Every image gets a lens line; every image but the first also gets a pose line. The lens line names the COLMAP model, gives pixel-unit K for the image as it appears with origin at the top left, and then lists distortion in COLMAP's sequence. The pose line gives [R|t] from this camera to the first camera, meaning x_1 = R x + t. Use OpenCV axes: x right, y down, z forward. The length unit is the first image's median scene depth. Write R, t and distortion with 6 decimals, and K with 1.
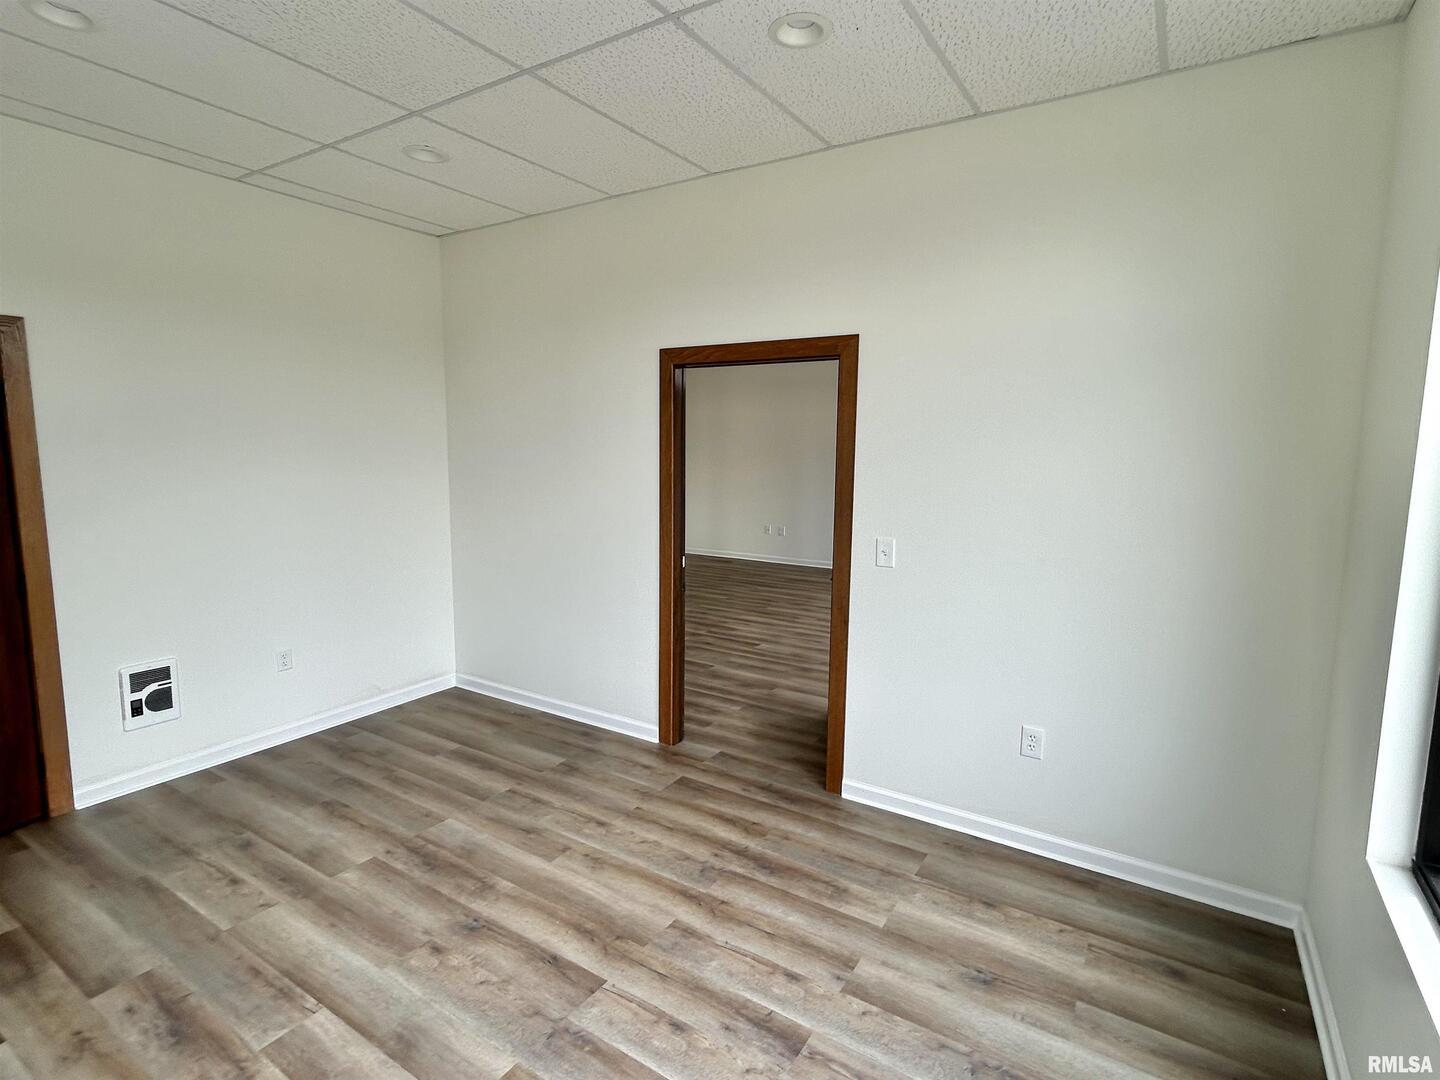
lens RADIAL K [[736.3, 0, 720.0], [0, 736.3, 540.0], [0, 0, 1]] dist [0.000210, 0.001495]
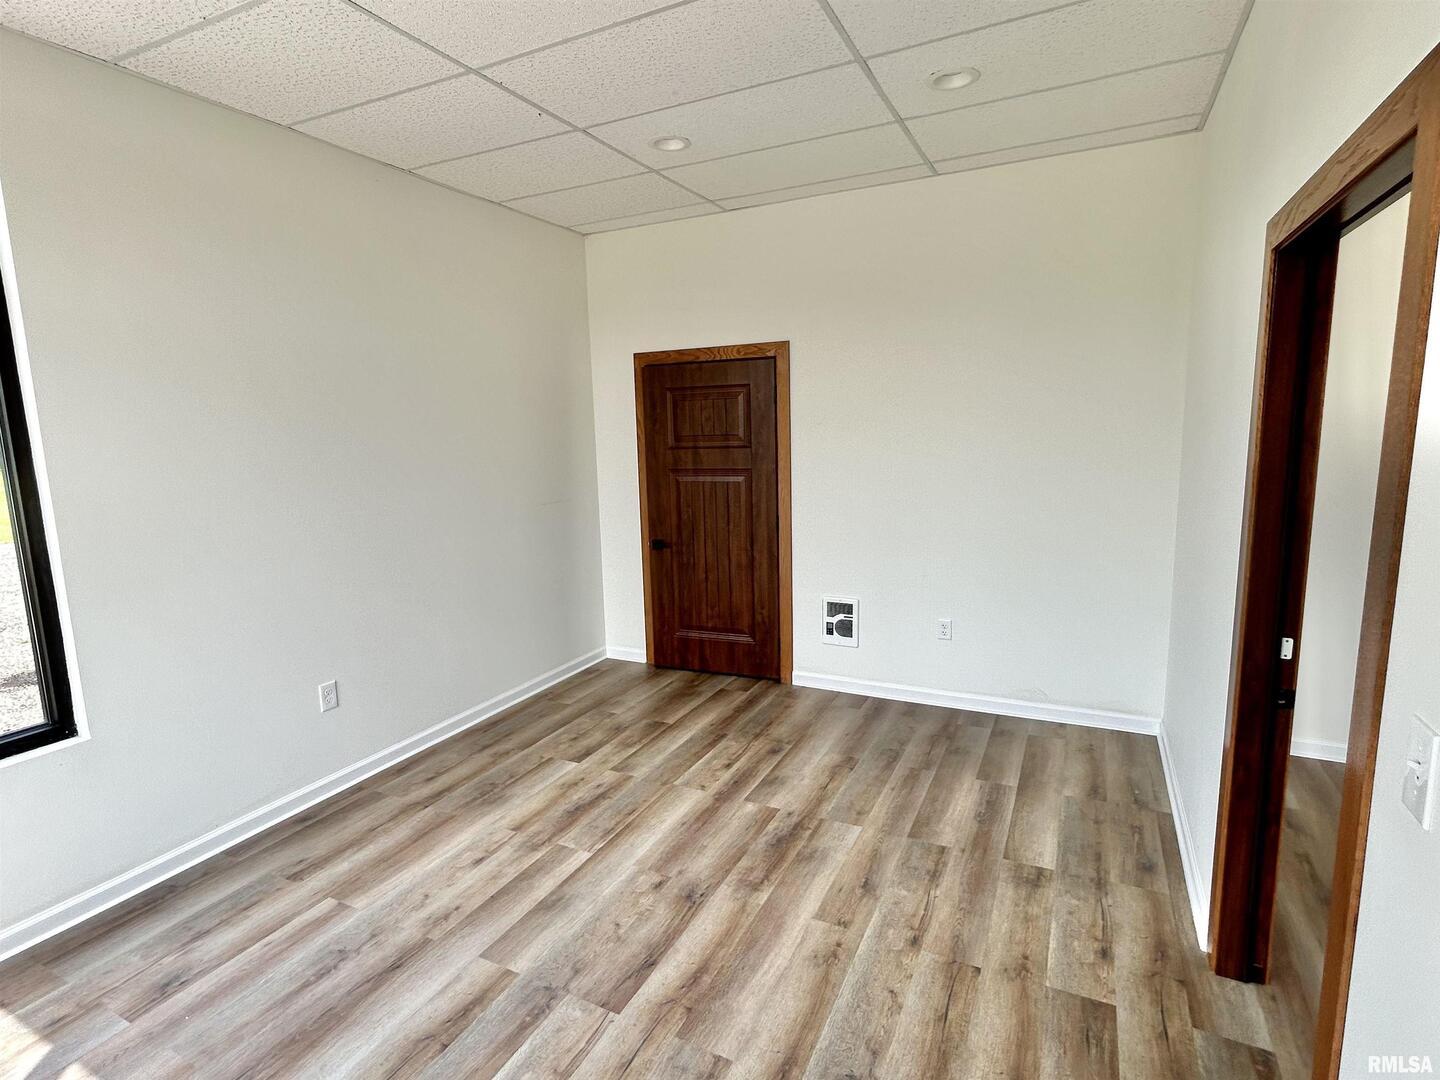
lens RADIAL K [[736.3, 0, 720.0], [0, 736.3, 540.0], [0, 0, 1]] dist [0.000210, 0.001495]
pose [[0.100272, 0.145354, -0.984285, 0.483533], [-0.102791, 0.985491, 0.135061, -0.089232], [0.989636, 0.087633, 0.113759, 0.685545]]
